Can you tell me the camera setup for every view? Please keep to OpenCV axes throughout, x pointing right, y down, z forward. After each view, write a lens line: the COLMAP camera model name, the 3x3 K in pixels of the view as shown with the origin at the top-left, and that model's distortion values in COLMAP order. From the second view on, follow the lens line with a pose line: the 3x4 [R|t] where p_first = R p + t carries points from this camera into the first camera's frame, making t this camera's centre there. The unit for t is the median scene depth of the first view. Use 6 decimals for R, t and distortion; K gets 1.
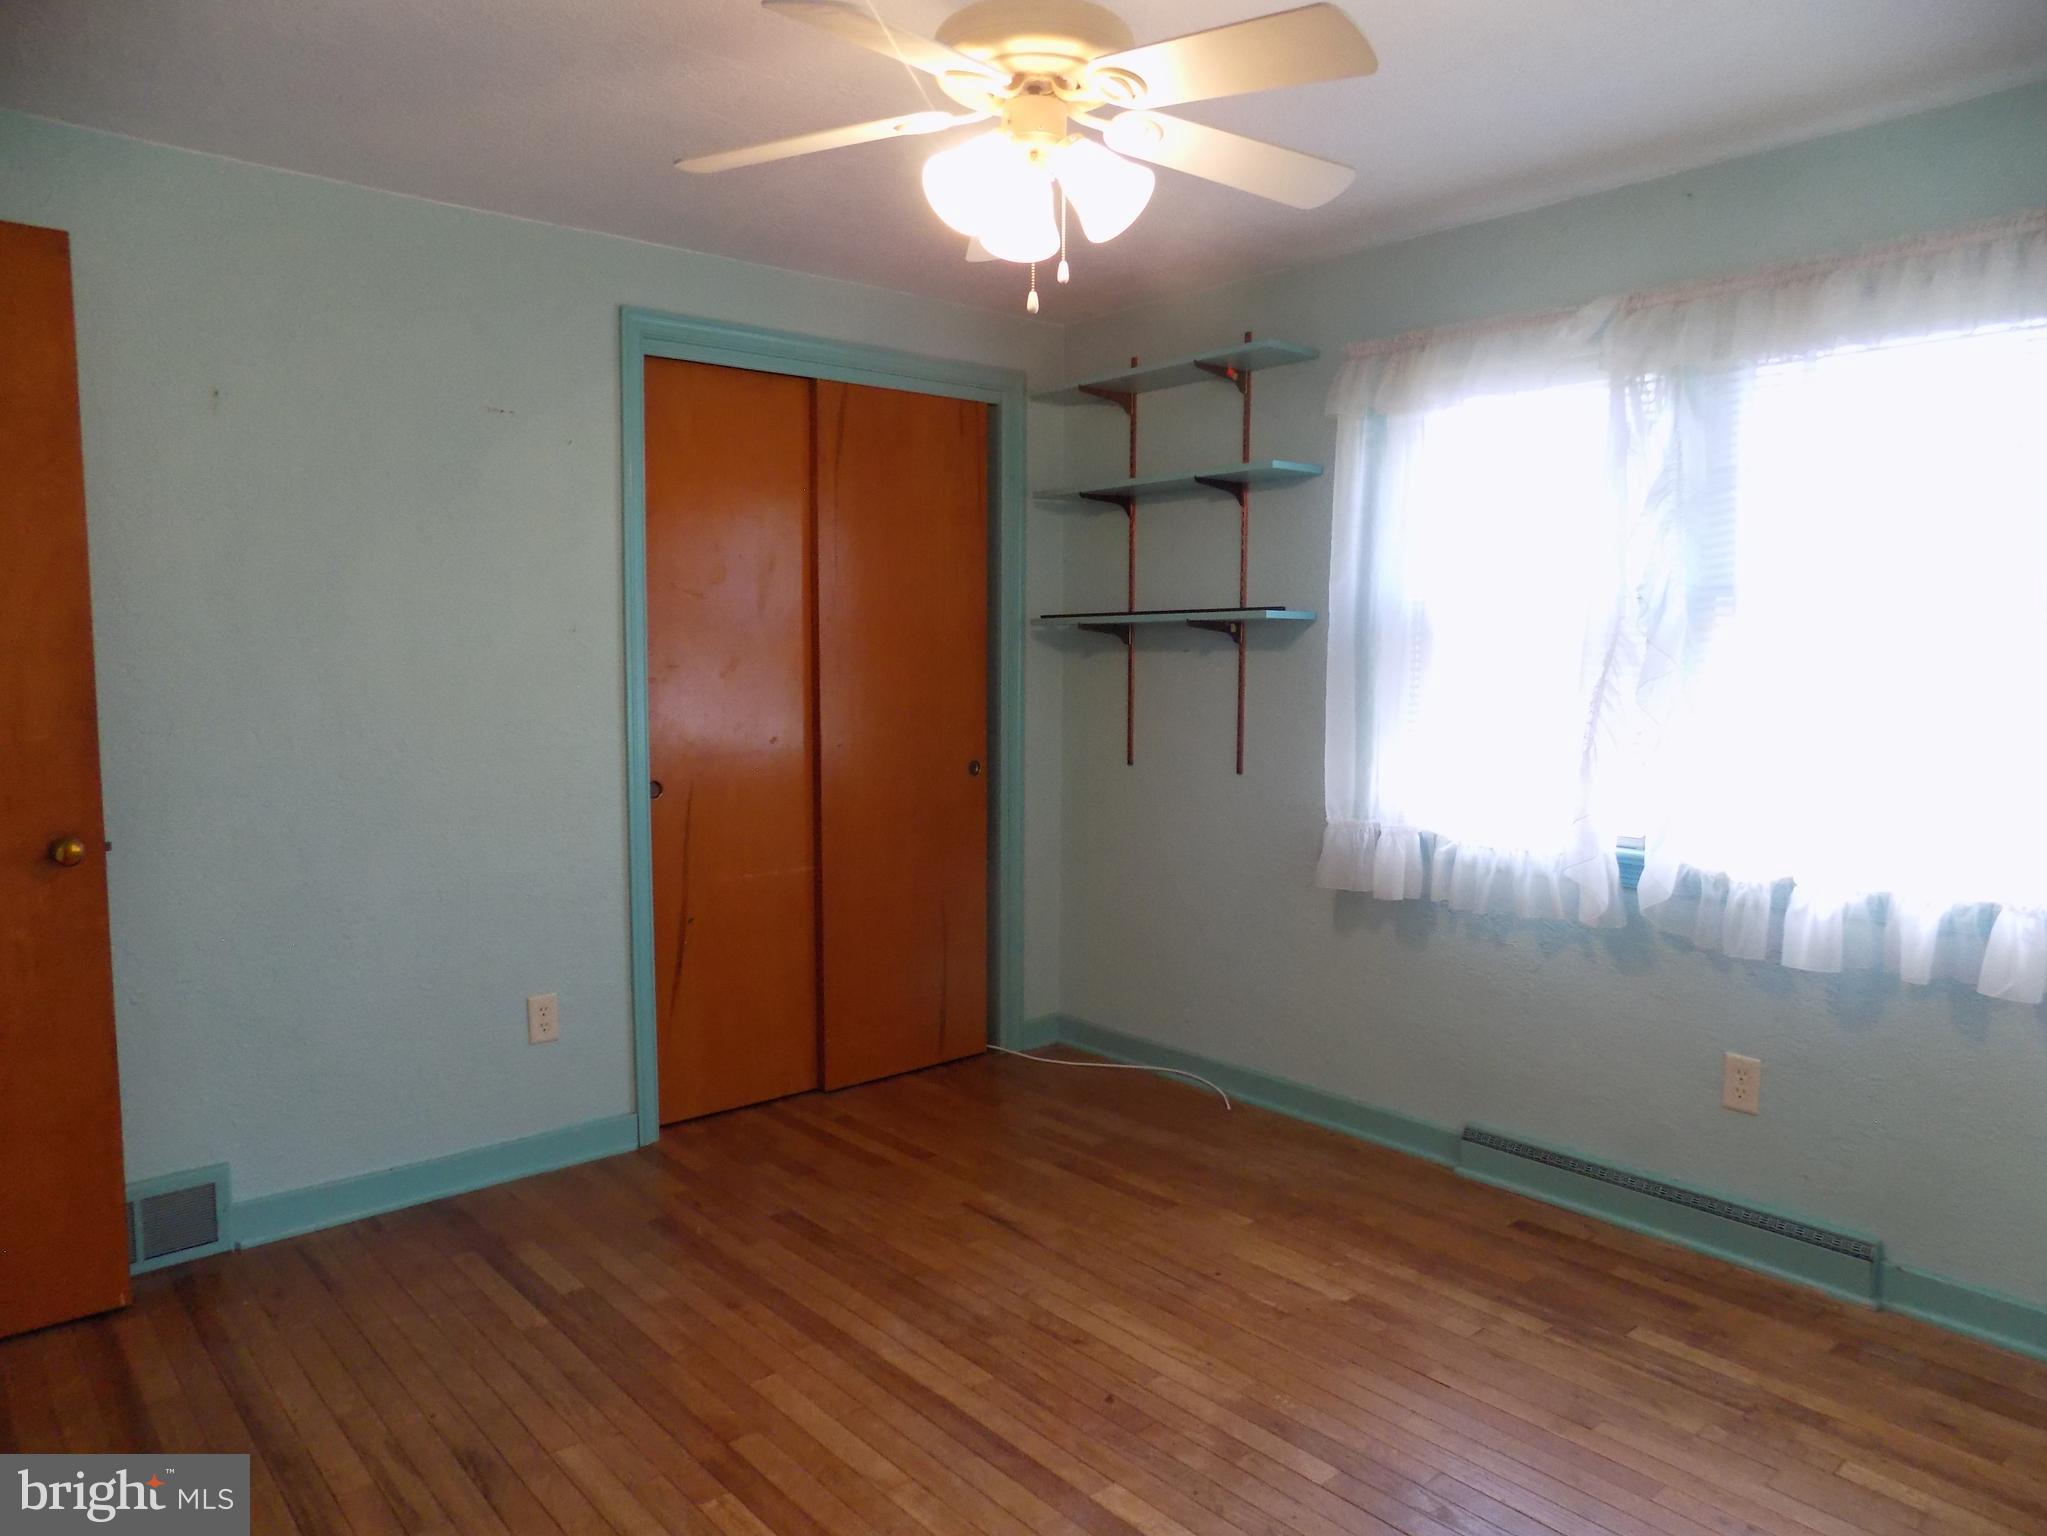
lens RADIAL K [[1391.7, 0, 1027.4], [0, 1391.7, 763.6], [0, 0, 1]] dist [-0.051953, 0.049548]
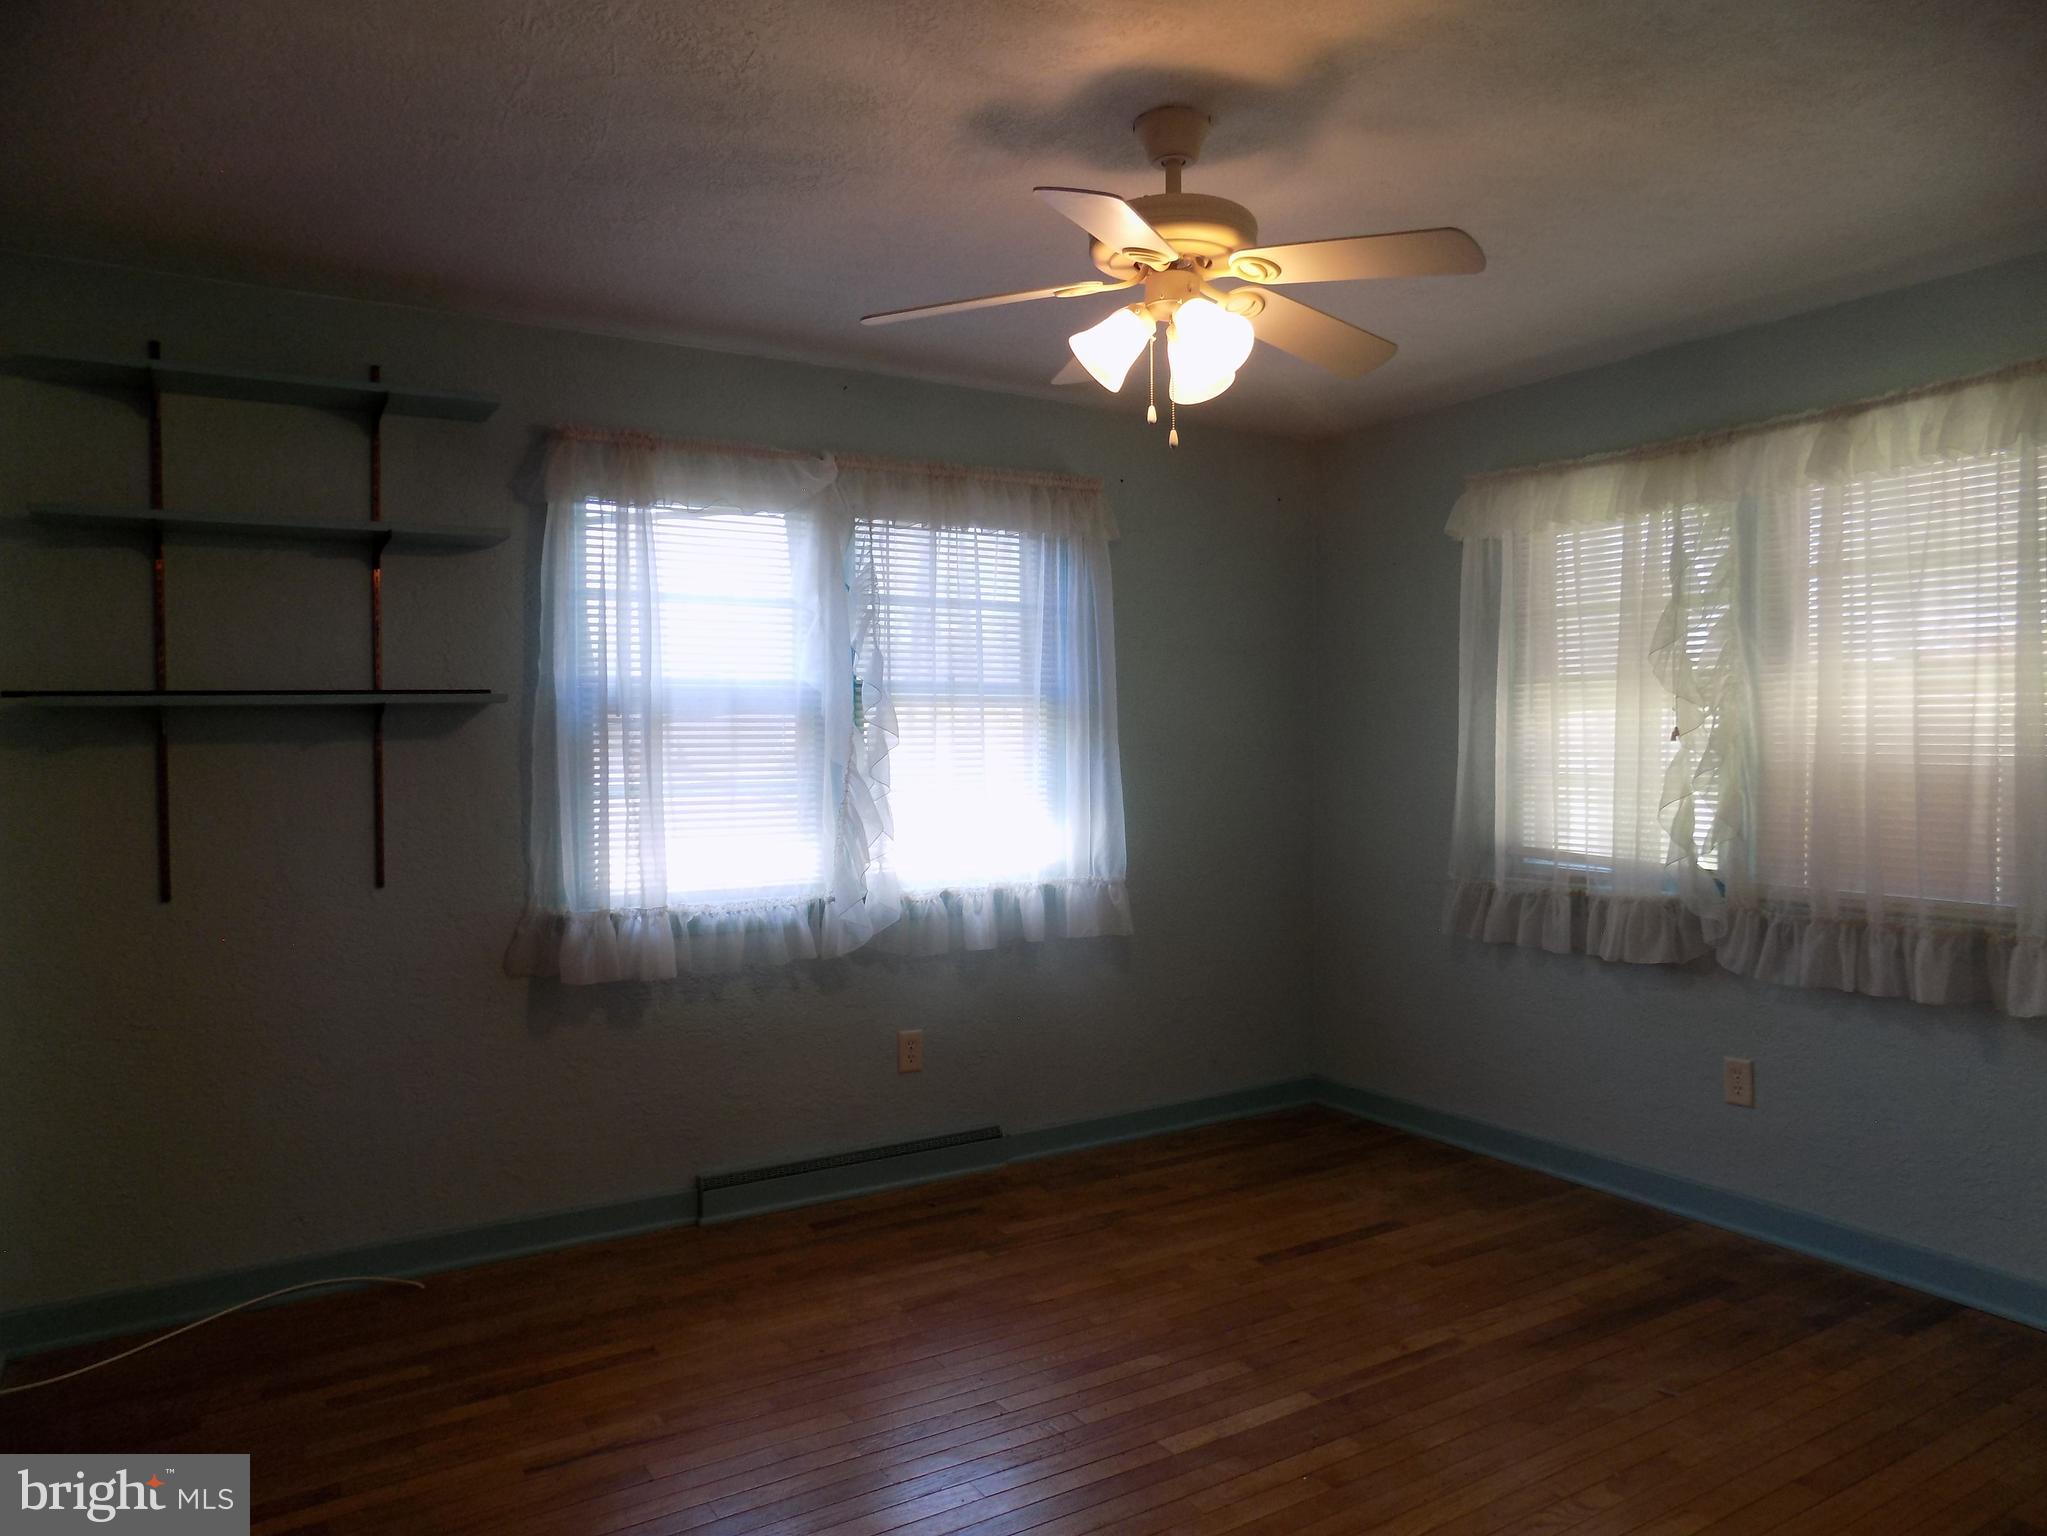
lens RADIAL K [[1391.7, 0, 1033.4], [0, 1391.7, 767.5], [0, 0, 1]] dist [-0.051953, 0.049548]
pose [[0.166456, -0.029093, 0.985620, -0.675133], [0.096062, 0.995288, 0.013155, -0.042779], [-0.981358, 0.092490, 0.168467, 0.531758]]
